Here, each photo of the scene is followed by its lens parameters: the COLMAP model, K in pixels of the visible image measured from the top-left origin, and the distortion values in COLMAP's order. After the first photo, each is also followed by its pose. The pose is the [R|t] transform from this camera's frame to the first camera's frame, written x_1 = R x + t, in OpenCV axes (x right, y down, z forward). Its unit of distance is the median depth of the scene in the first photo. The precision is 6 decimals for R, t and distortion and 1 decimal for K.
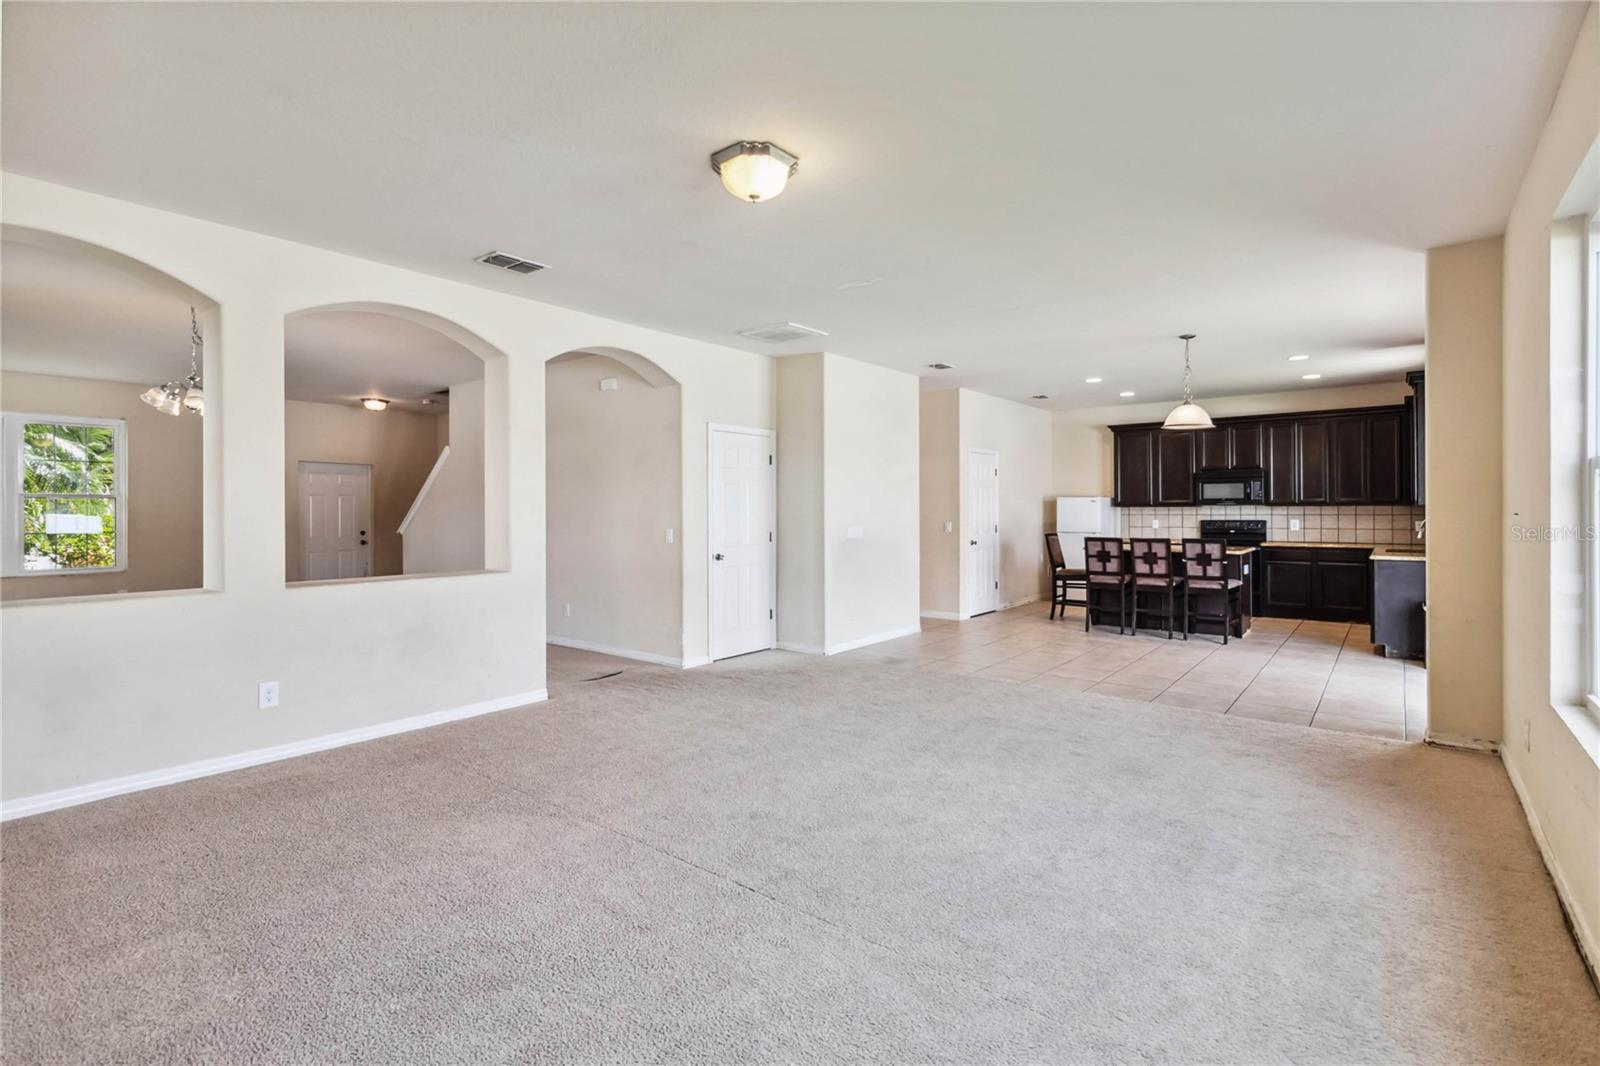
lens RADIAL K [[746.7, 0, 802.4], [0, 746.7, 510.5], [0, 0, 1]] dist [-0.000380, 0.000788]
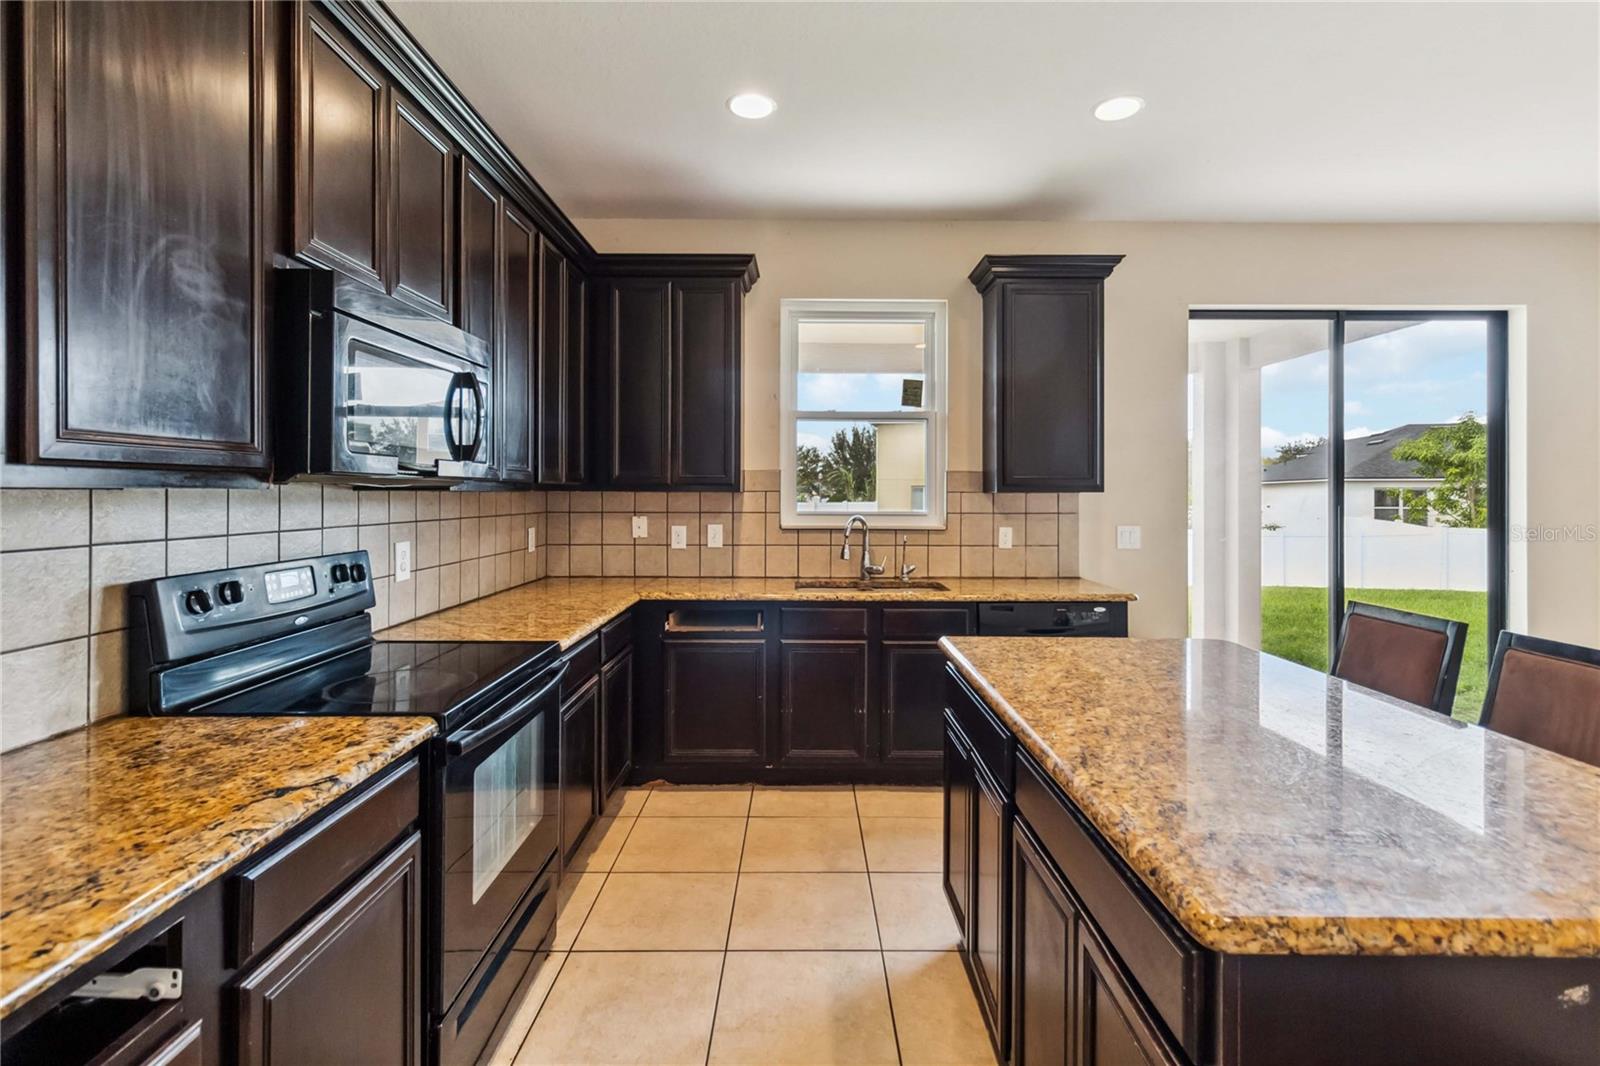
lens RADIAL K [[758.1, 0, 805.5], [0, 758.1, 490.4], [0, 0, 1]] dist [0.003290, 0.000296]
pose [[-0.625470, 0.005912, 0.780226, 0.368632], [0.000955, 0.999976, -0.006811, -0.004109], [-0.780248, -0.003515, -0.625461, 1.098522]]
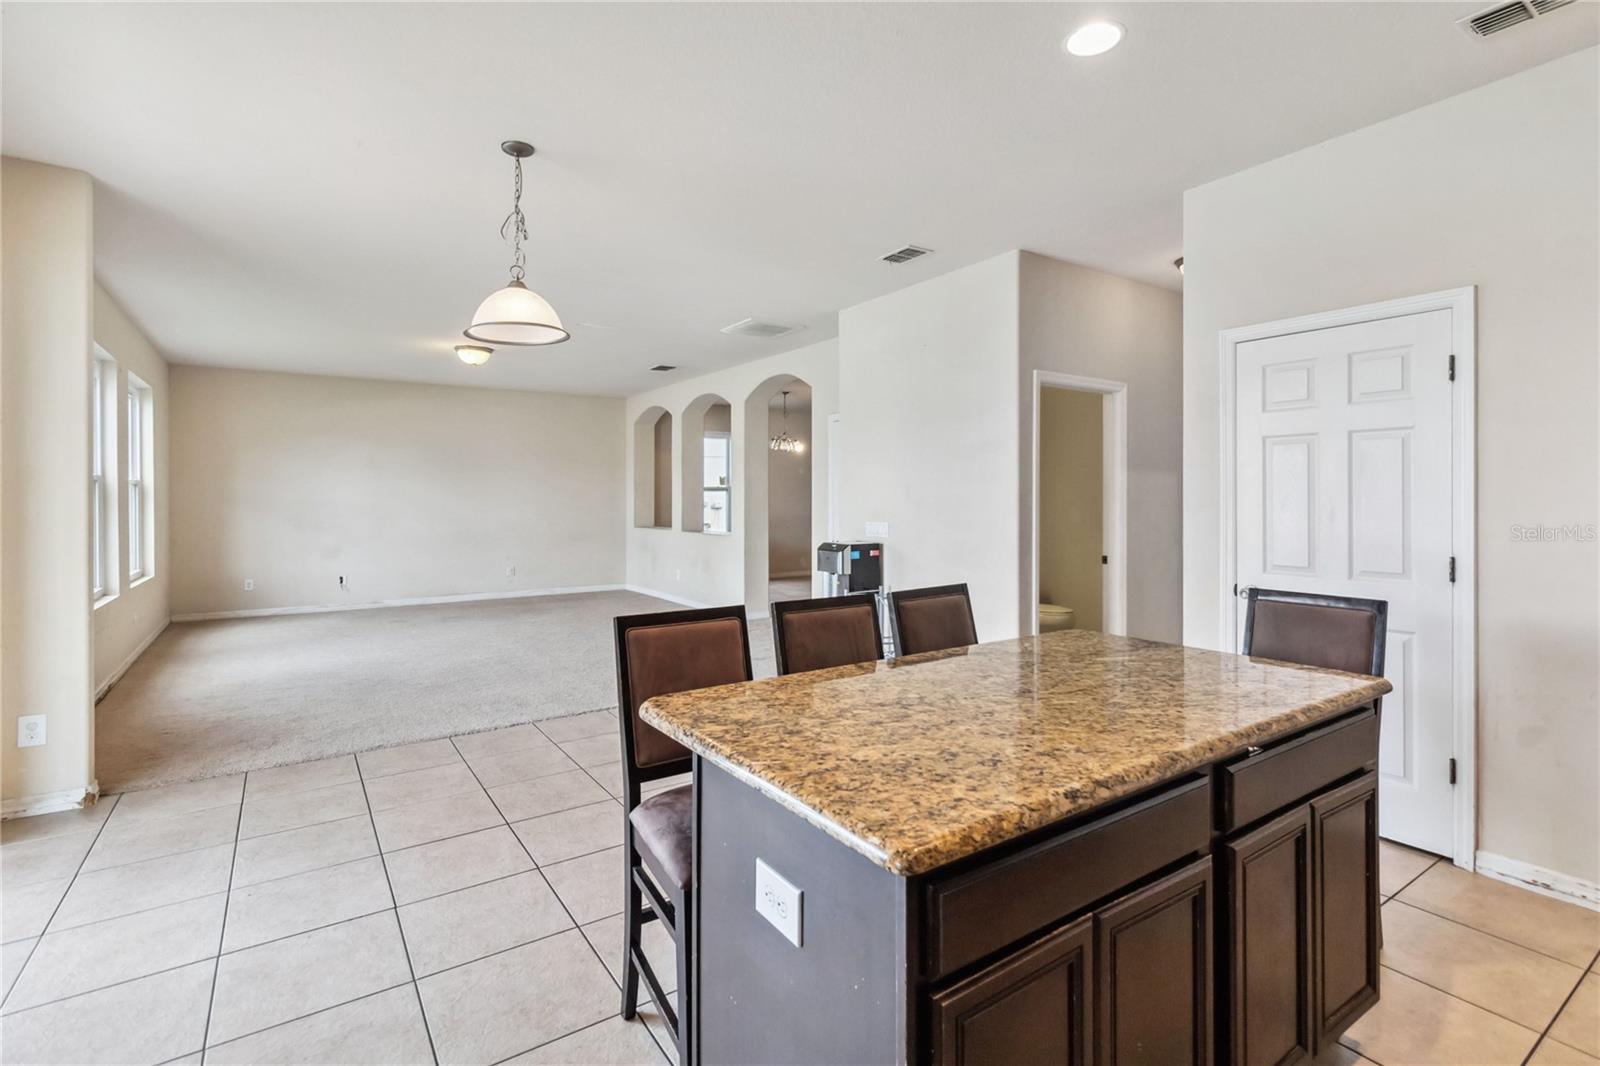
lens RADIAL K [[756.3, 0, 806.4], [0, 756.3, 498.1], [0, 0, 1]] dist [-0.003586, 0.005702]
pose [[-0.289704, 0.005864, -0.957098, 0.648016], [0.002494, 0.999982, 0.005372, -0.004834], [0.957113, -0.000831, -0.289714, 0.917381]]
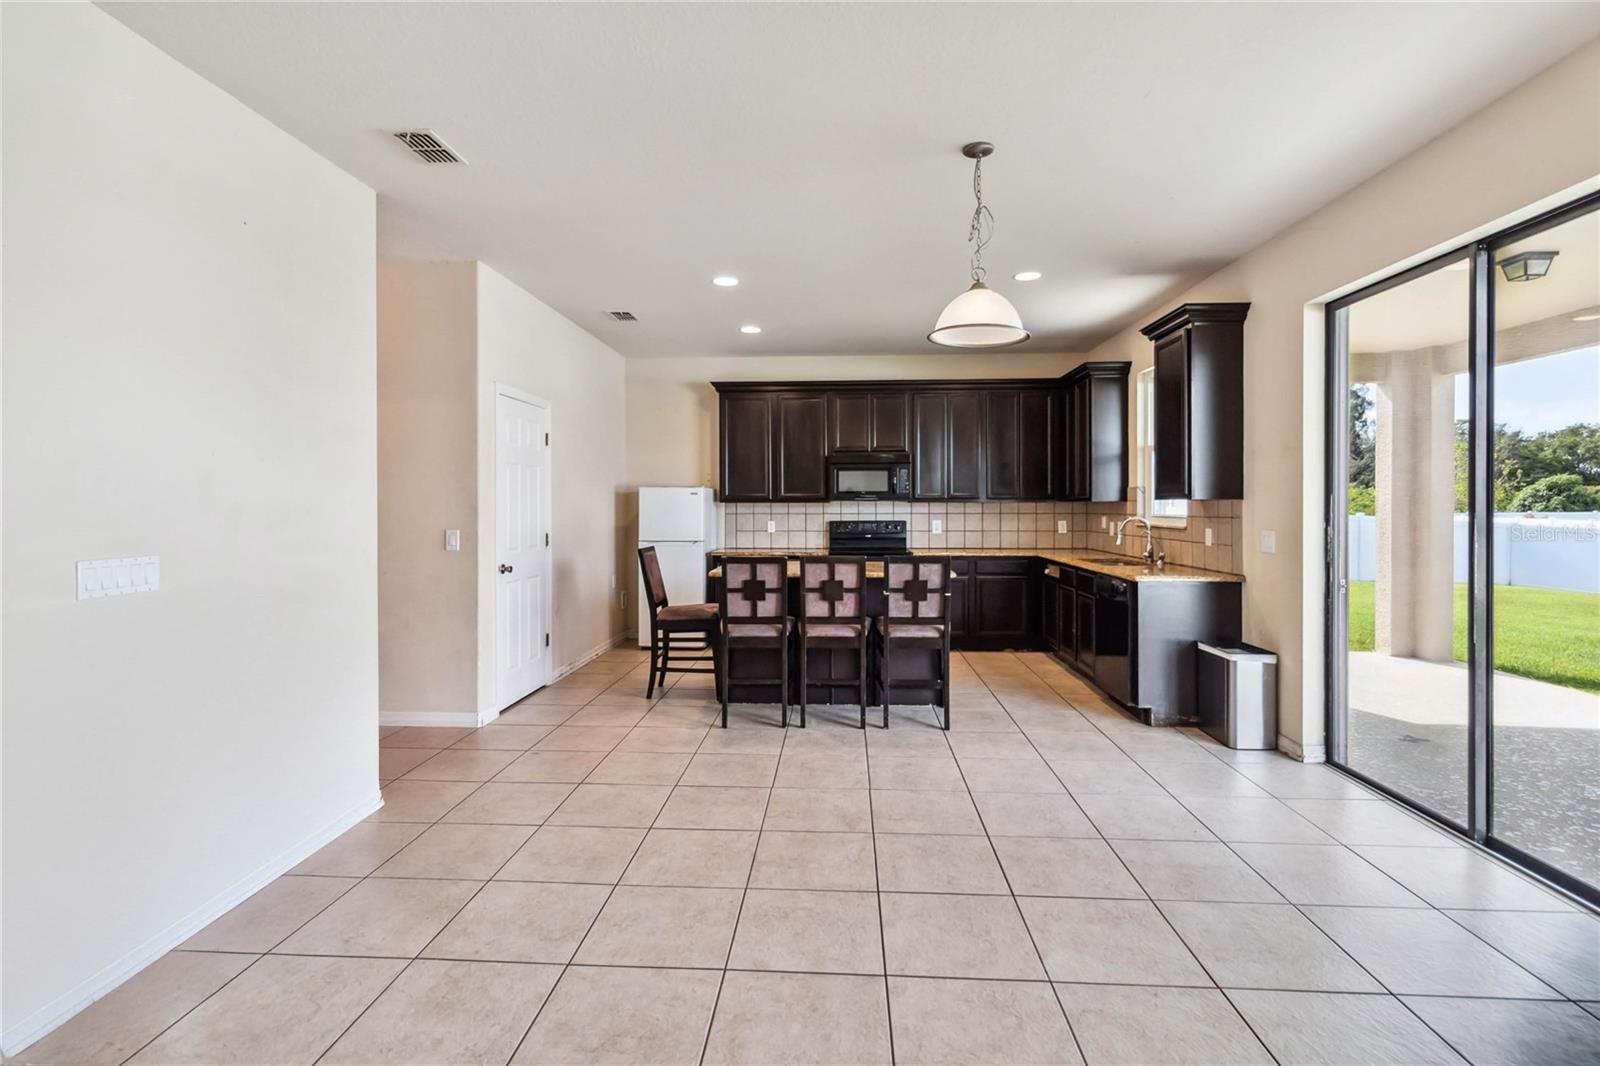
lens RADIAL K [[746.7, 0, 802.4], [0, 746.7, 510.5], [0, 0, 1]] dist [-0.000380, 0.000788]
pose [[0.814938, -0.000971, 0.579548, 0.097453], [-0.001559, 0.999991, 0.003867, -0.000176], [-0.579546, -0.004055, 0.814929, 0.463801]]
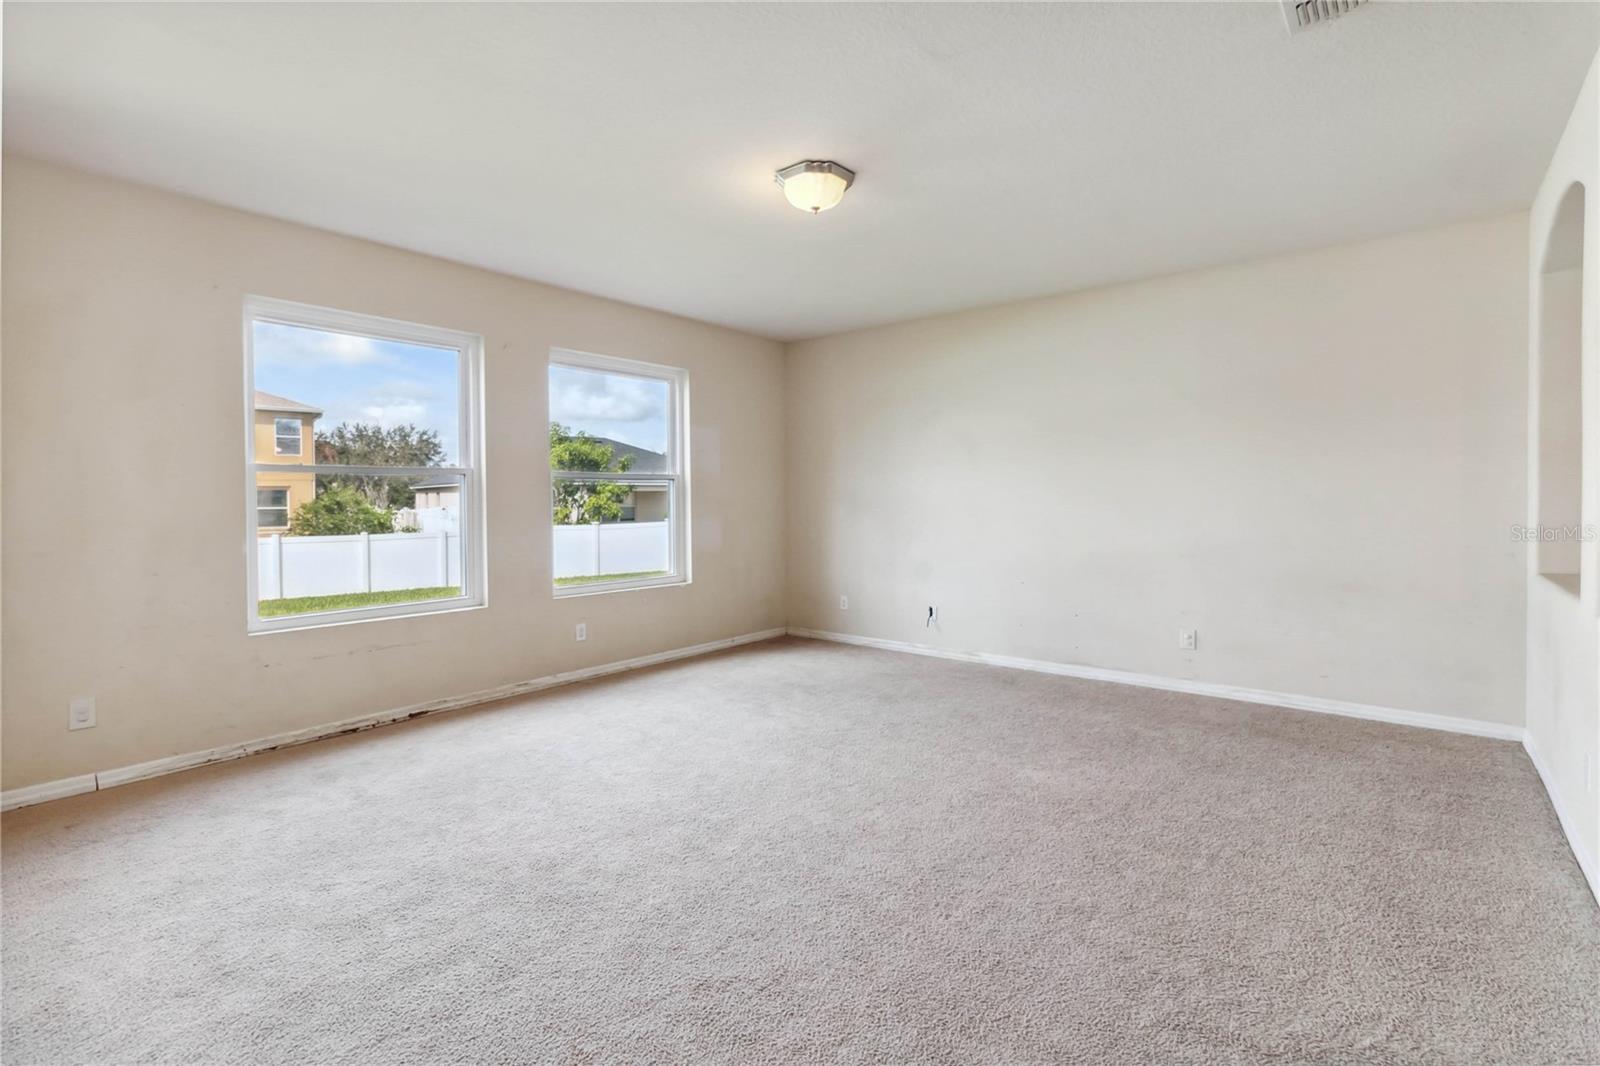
lens RADIAL K [[746.7, 0, 802.4], [0, 746.7, 510.5], [0, 0, 1]] dist [-0.000380, 0.000788]
pose [[-0.999477, 0.014698, 0.028800, -0.030958], [0.015163, 0.999757, 0.015992, 0.002549], [-0.028558, 0.016421, -0.999457, 0.720064]]
